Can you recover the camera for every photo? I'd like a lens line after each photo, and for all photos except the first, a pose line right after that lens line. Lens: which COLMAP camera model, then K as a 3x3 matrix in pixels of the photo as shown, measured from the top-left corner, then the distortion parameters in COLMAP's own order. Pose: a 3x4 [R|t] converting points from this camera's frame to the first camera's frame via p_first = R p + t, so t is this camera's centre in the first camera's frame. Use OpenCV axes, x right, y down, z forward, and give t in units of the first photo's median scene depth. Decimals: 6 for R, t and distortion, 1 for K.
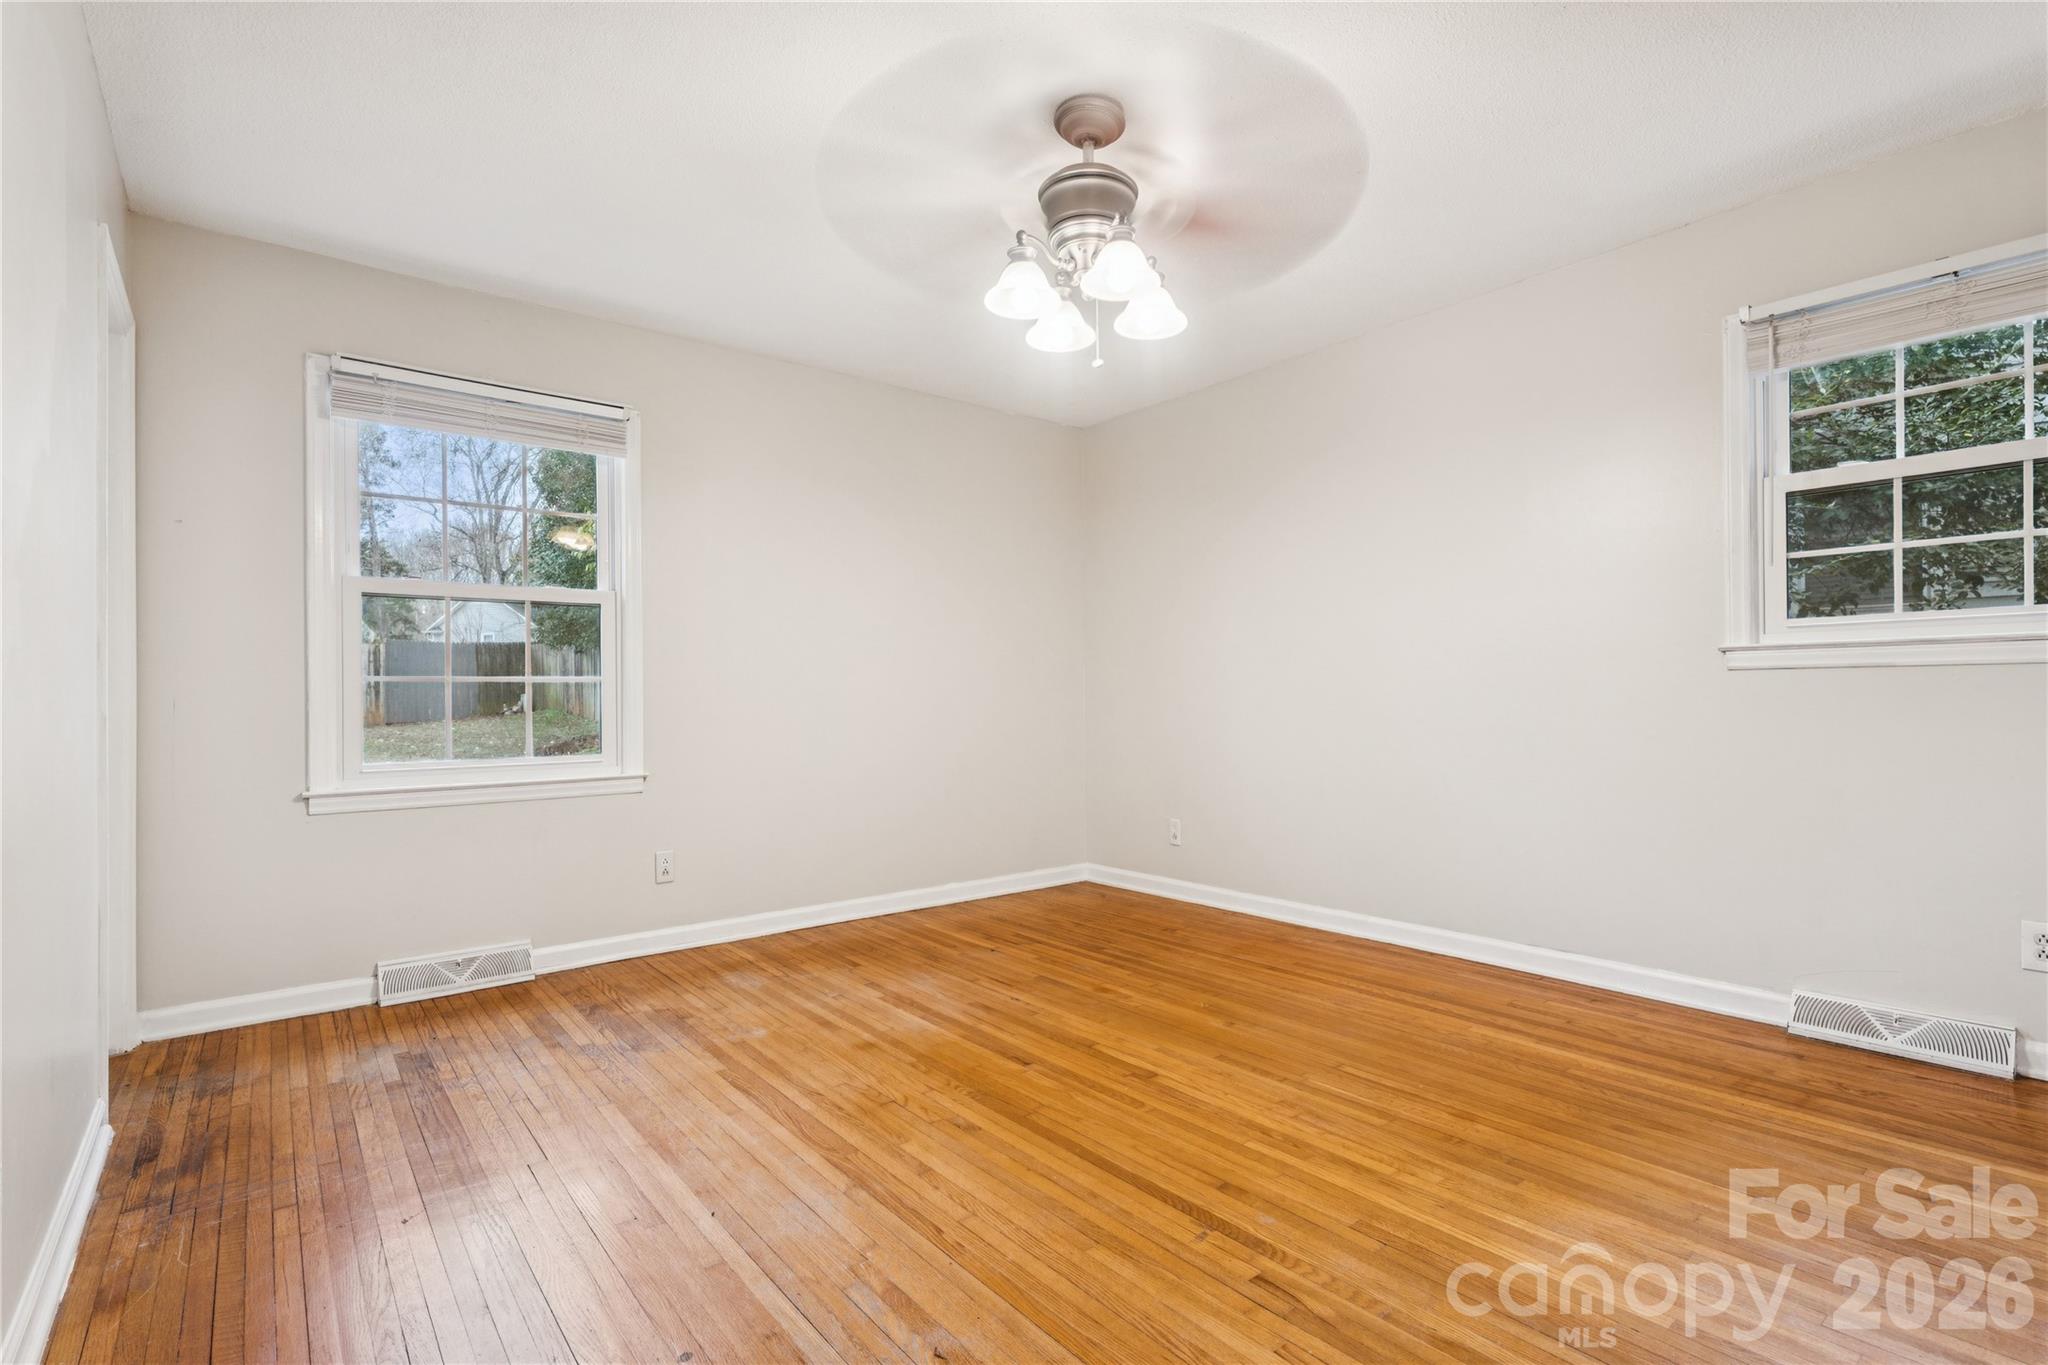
lens RADIAL K [[955.2, 0, 1031.1], [0, 955.2, 686.1], [0, 0, 1]] dist [0.000585, 0.000342]
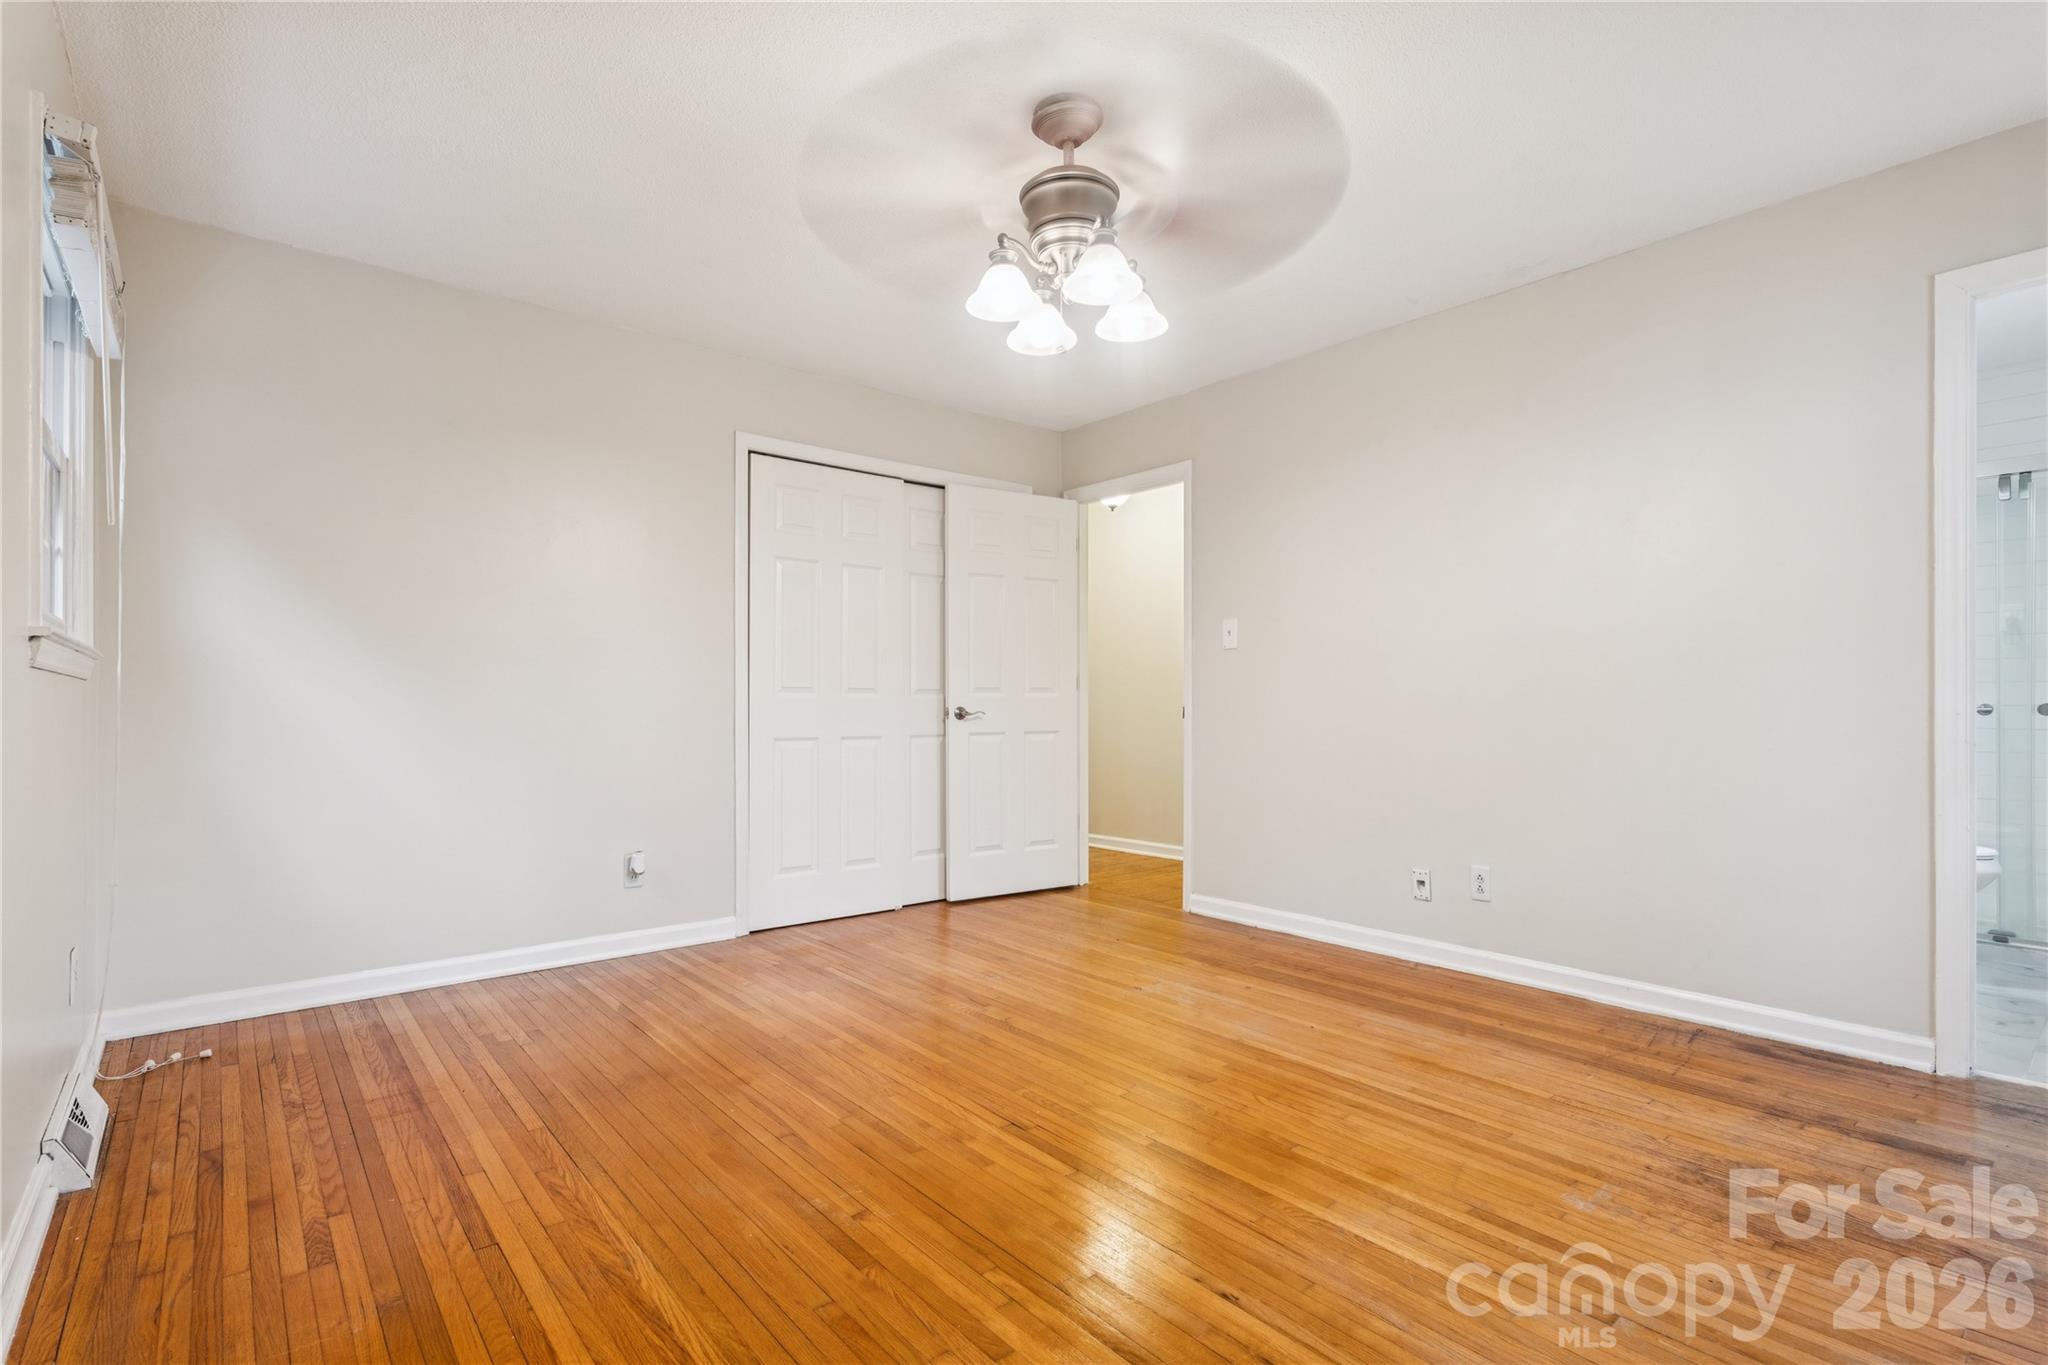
lens RADIAL K [[958.0, 0, 1028.1], [0, 958.0, 699.8], [0, 0, 1]] dist [0.000692, 0.000091]
pose [[-0.999638, 0.011500, -0.024316, 0.108650], [0.012025, 0.999695, -0.021577, 0.025589], [0.024061, -0.021862, -0.999471, 1.678778]]
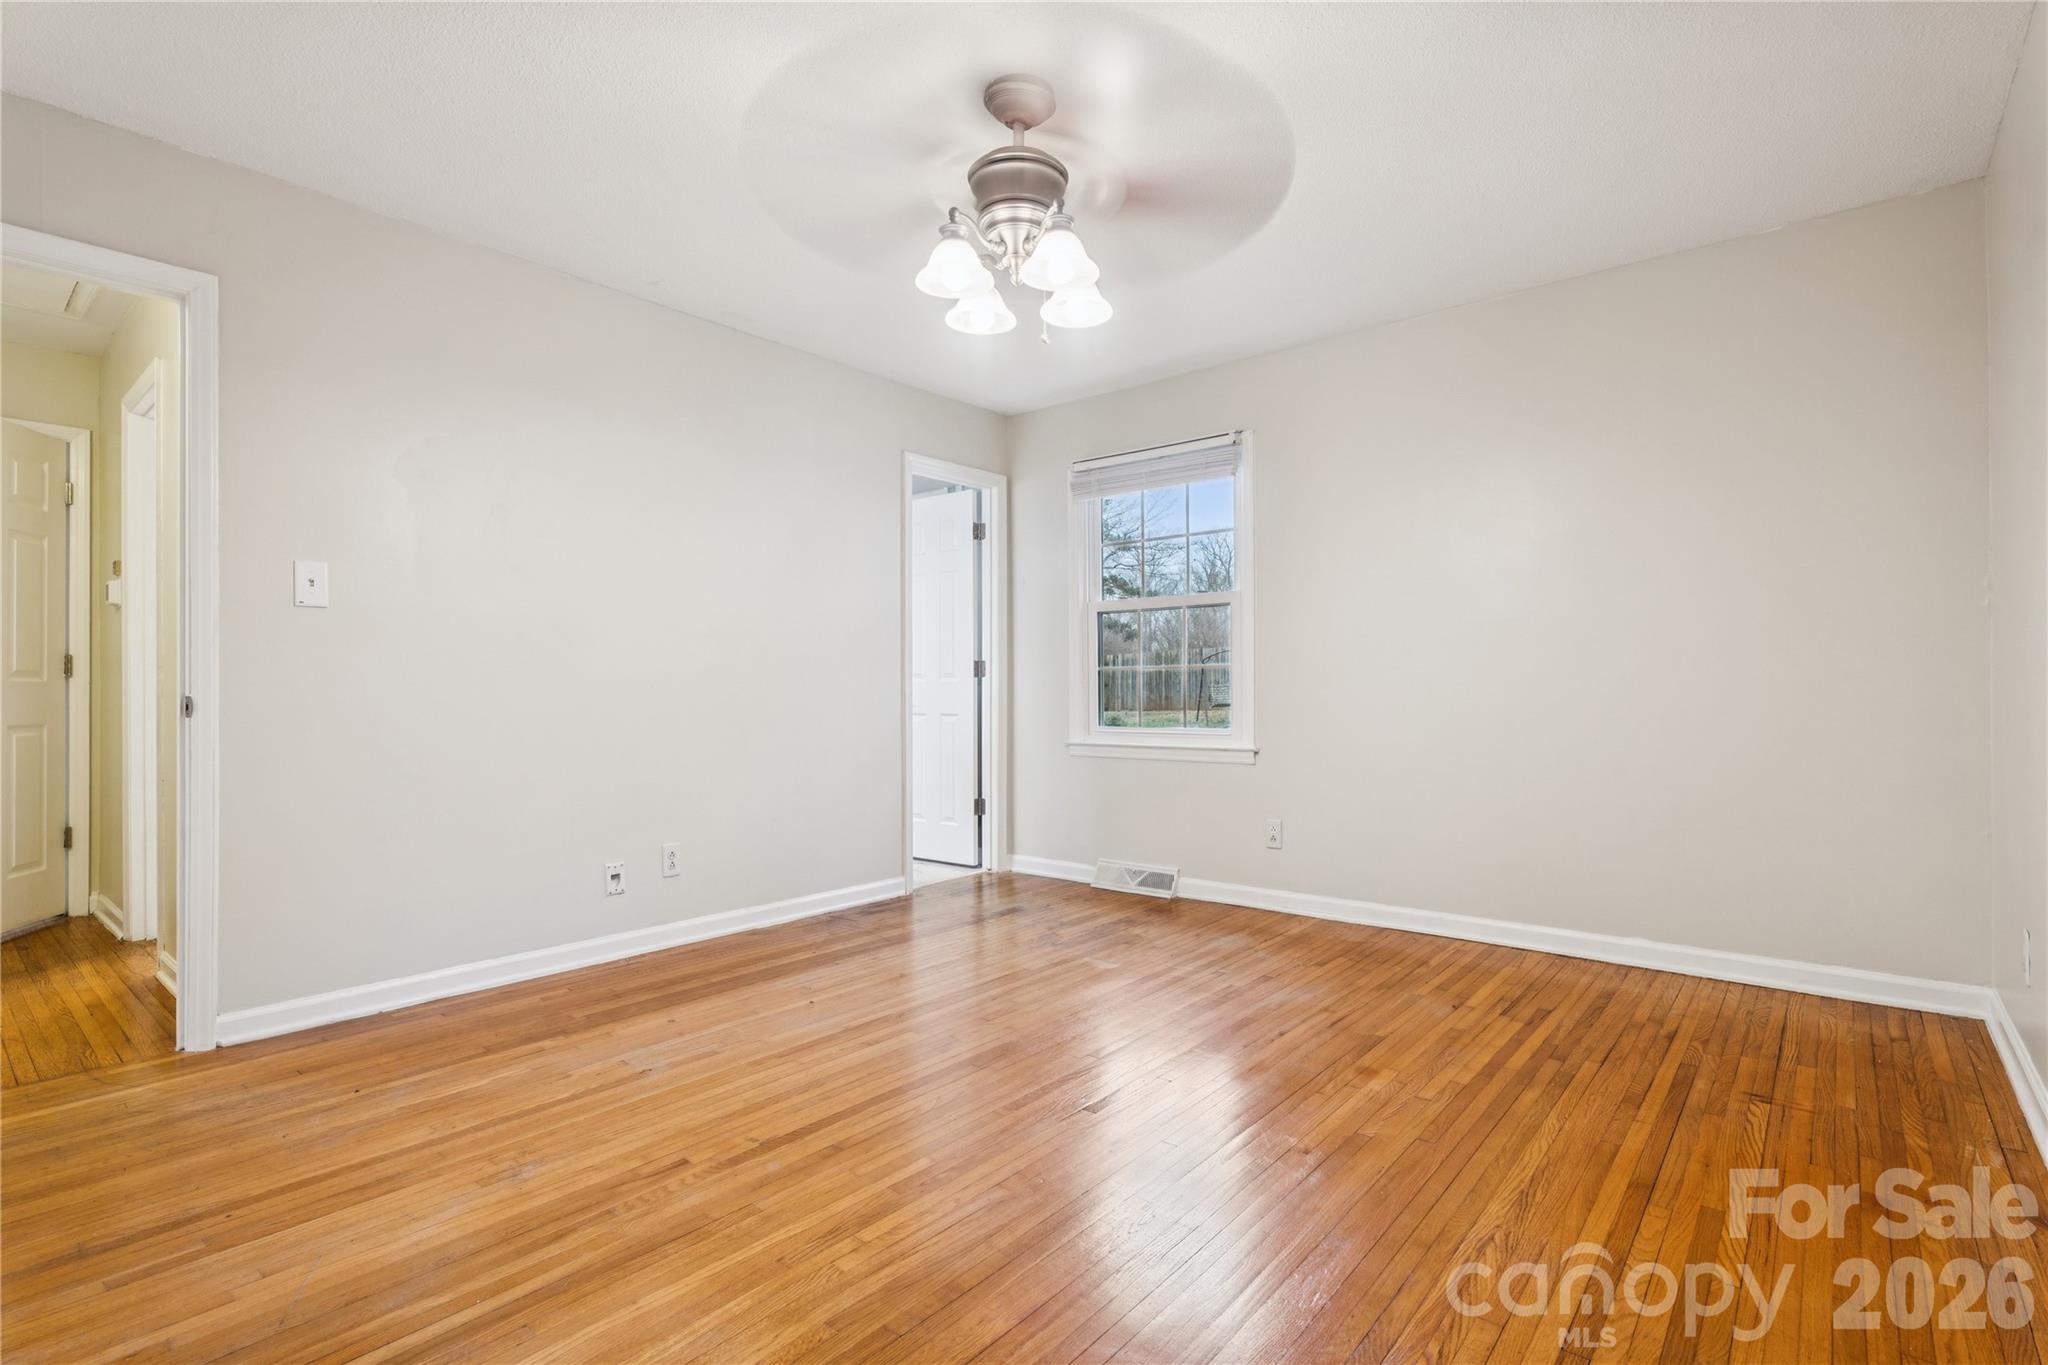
lens RADIAL K [[955.2, 0, 1031.1], [0, 955.2, 686.1], [0, 0, 1]] dist [0.000585, 0.000342]
pose [[0.197219, 0.005489, -0.980344, 0.868668], [0.019522, 0.999764, 0.009525, 0.002413], [0.980165, -0.021017, 0.197065, 0.685683]]
